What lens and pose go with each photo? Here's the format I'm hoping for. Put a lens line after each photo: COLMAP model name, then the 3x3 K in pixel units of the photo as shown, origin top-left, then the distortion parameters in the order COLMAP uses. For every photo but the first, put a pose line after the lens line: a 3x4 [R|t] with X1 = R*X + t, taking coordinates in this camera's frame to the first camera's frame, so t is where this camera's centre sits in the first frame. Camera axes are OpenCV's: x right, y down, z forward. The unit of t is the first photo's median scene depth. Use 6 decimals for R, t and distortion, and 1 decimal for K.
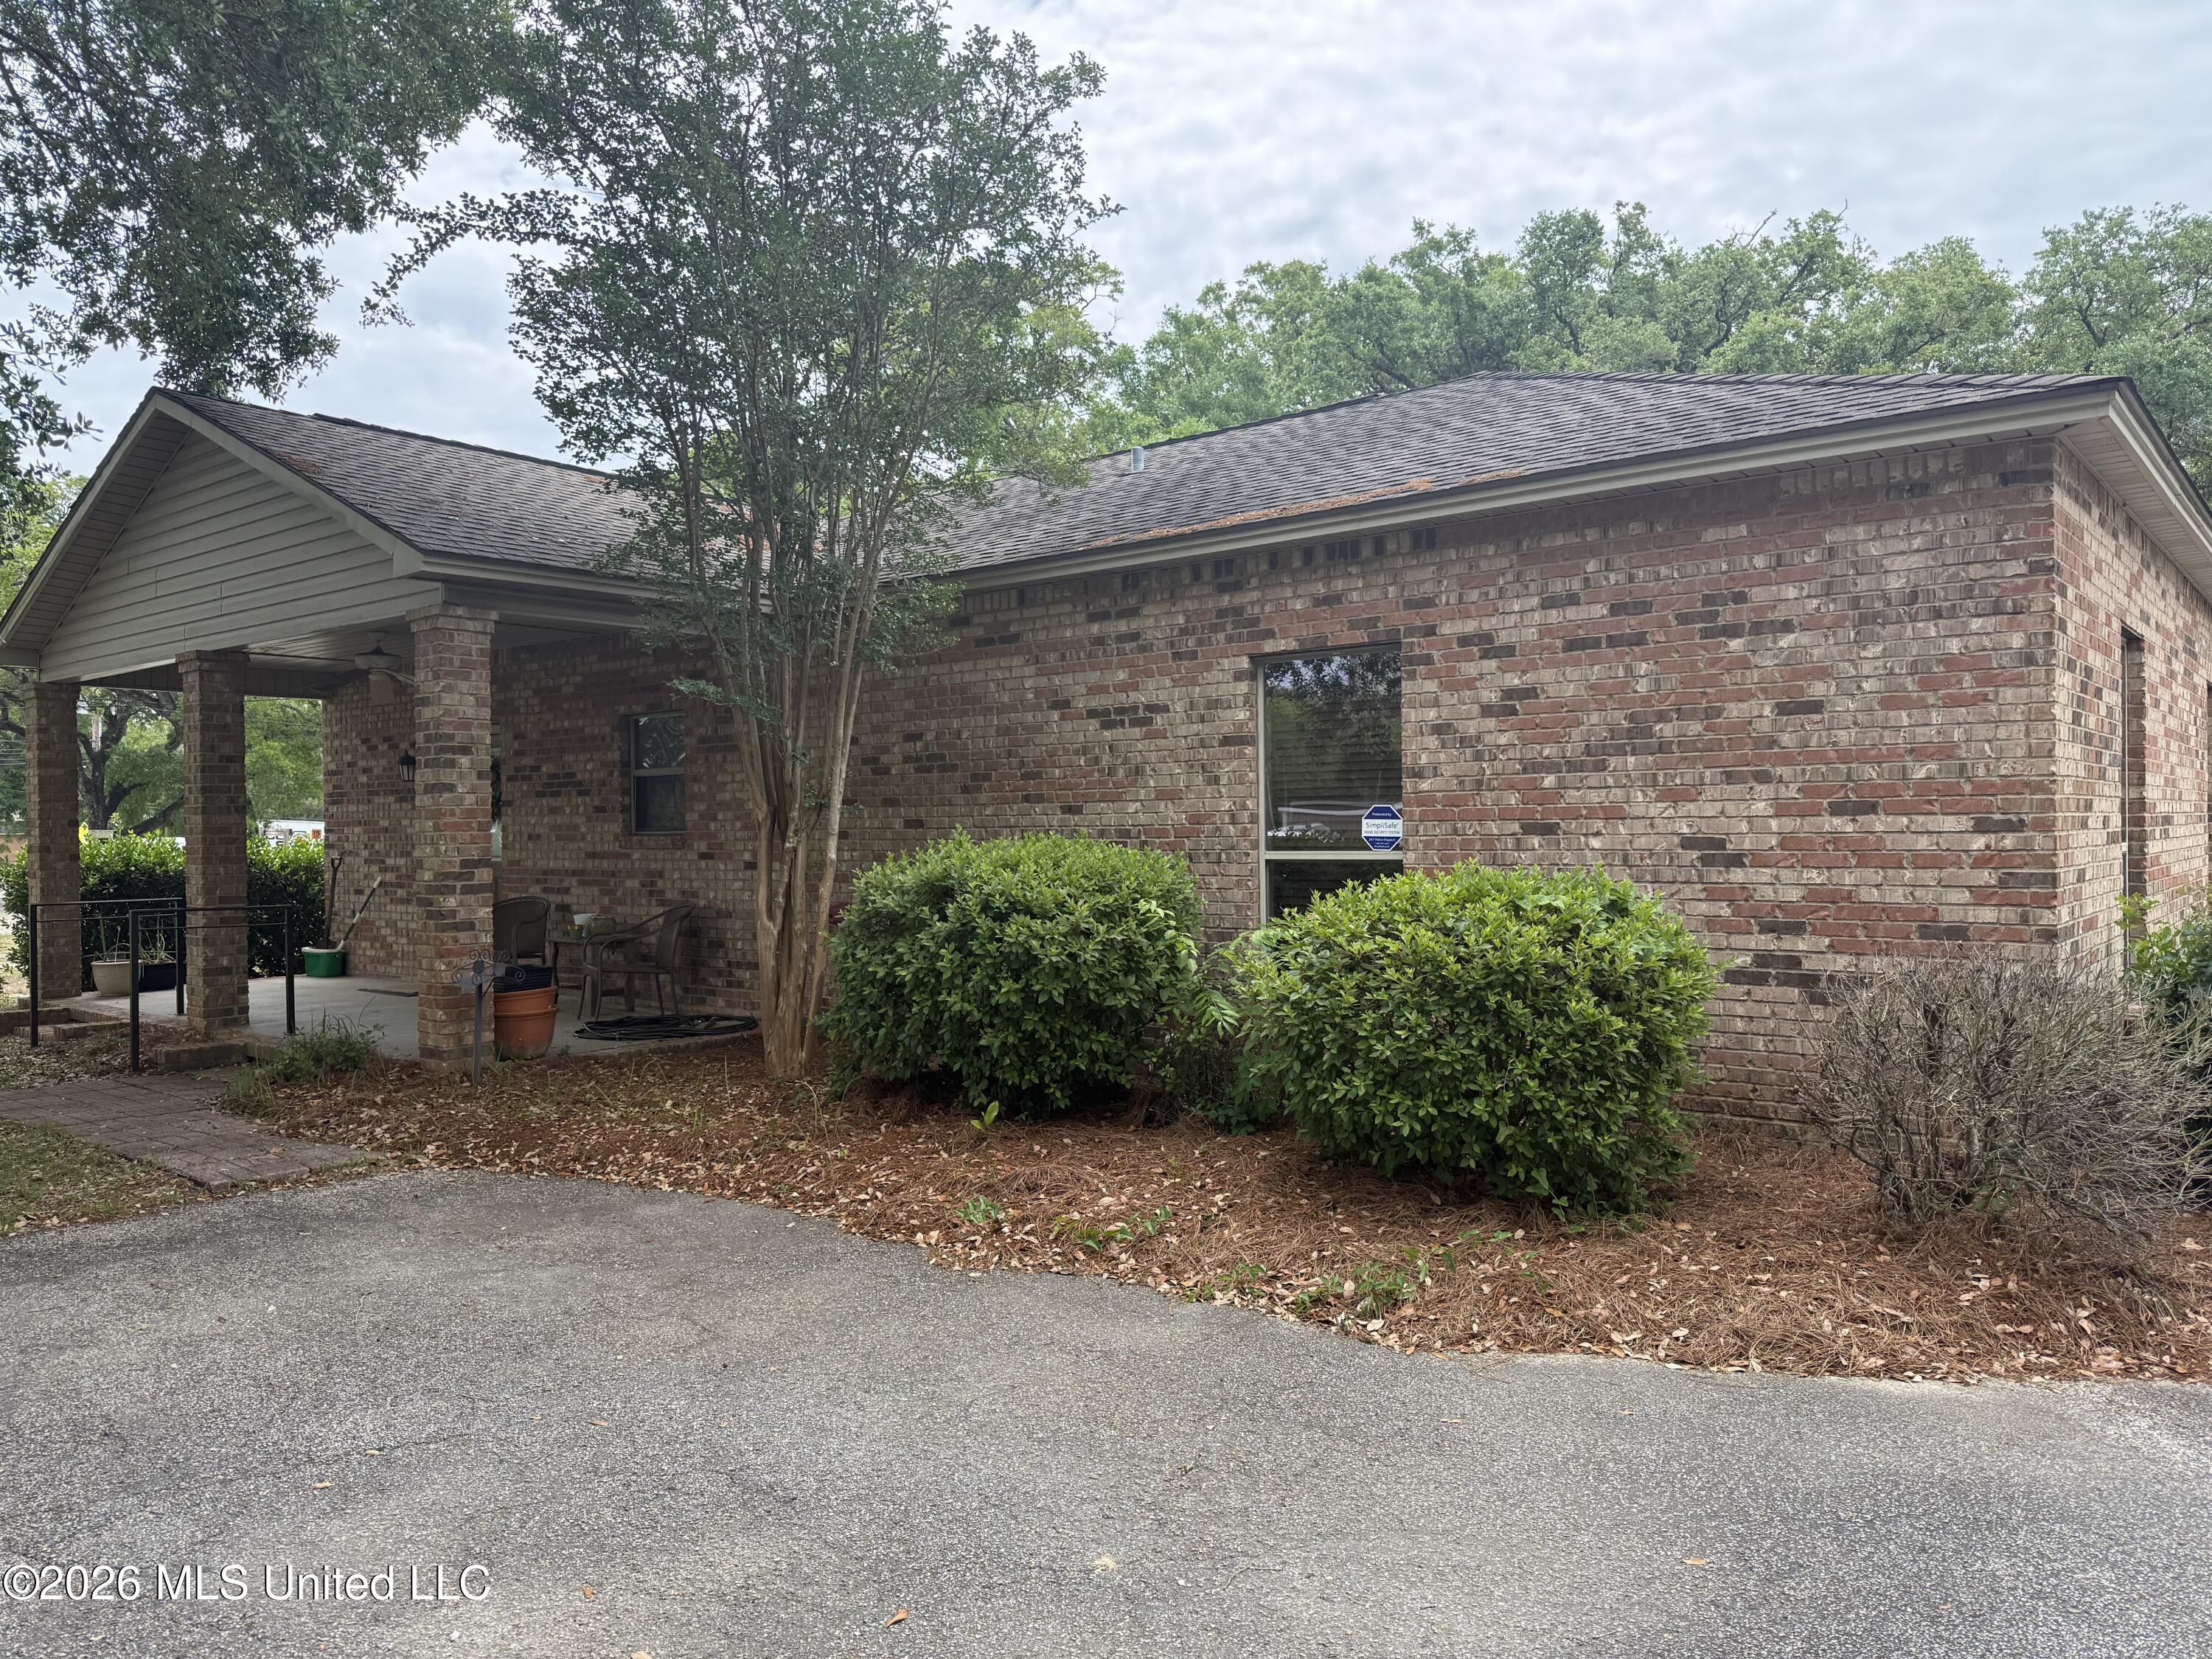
lens RADIAL K [[1595.5, 0, 1106.0], [0, 1595.5, 829.5], [0, 0, 1]] dist [-0.001542, -0.000143]
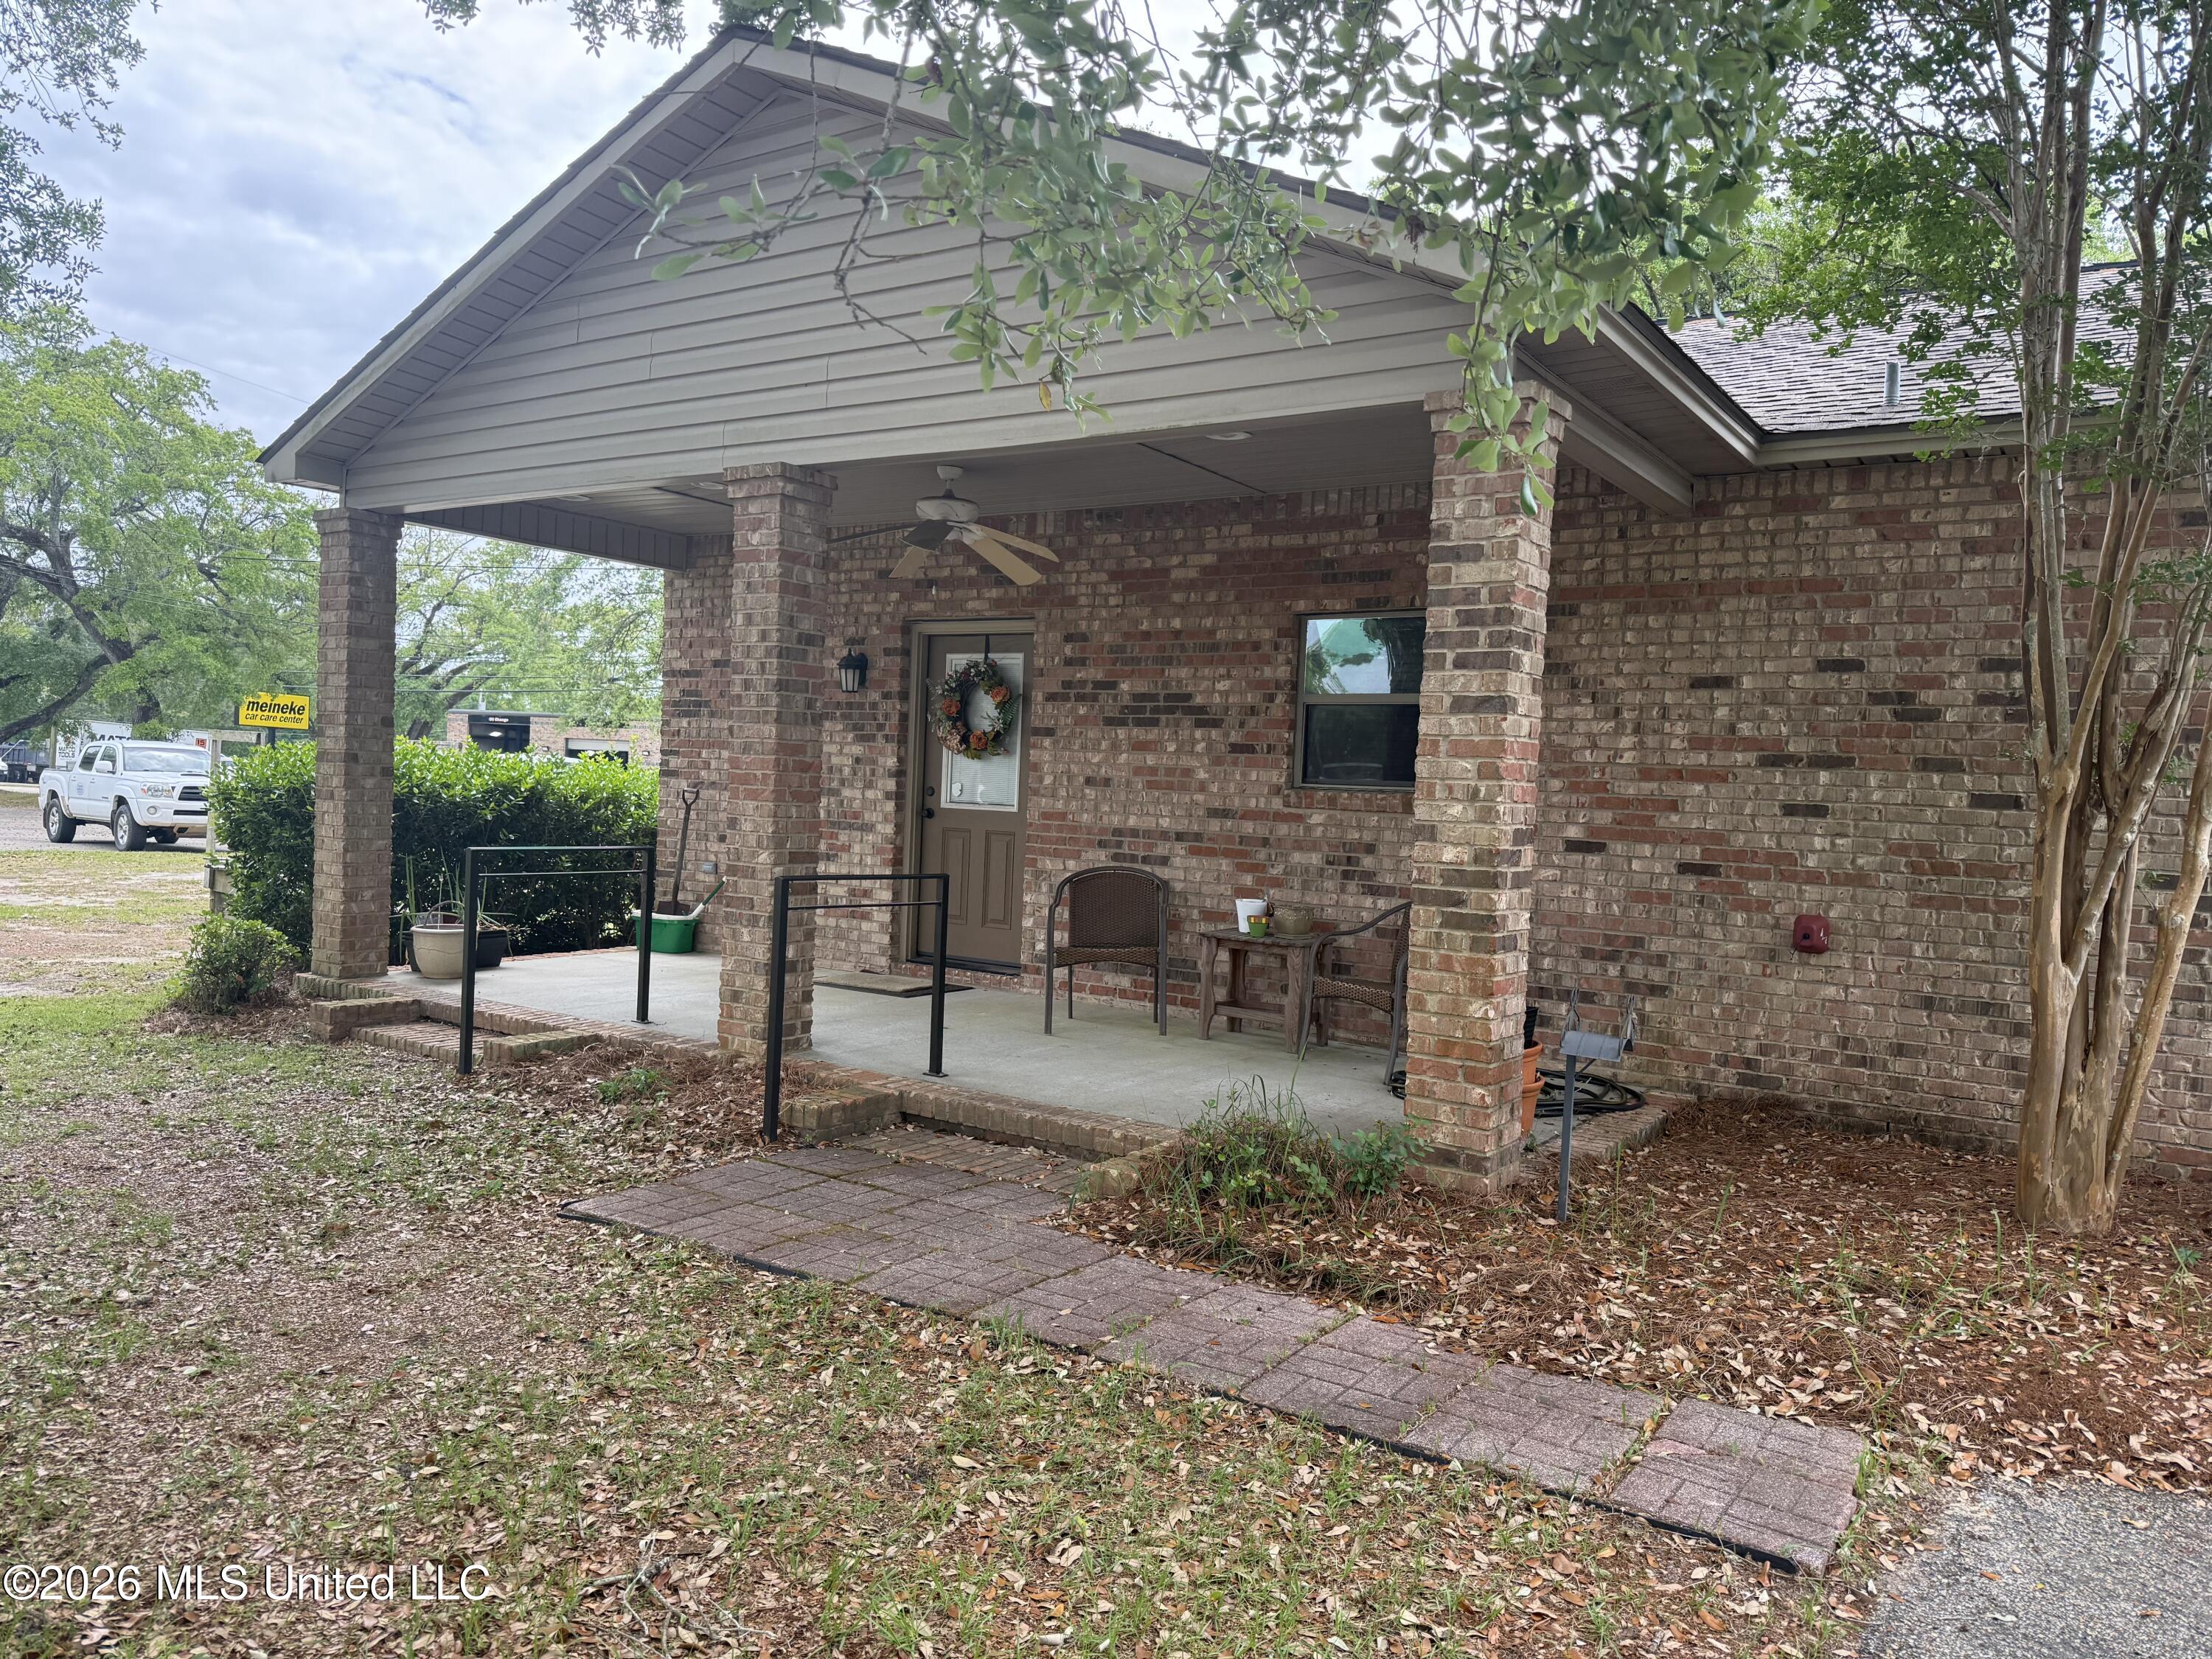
lens RADIAL K [[1586.1, 0, 1106.0], [0, 1586.1, 829.5], [0, 0, 1]] dist [0.051943, -0.000460]
pose [[0.994213, 0.053029, 0.093427, -0.432580], [-0.055427, 0.998192, 0.023264, 0.009770], [-0.092024, -0.028308, 0.995354, 0.309370]]
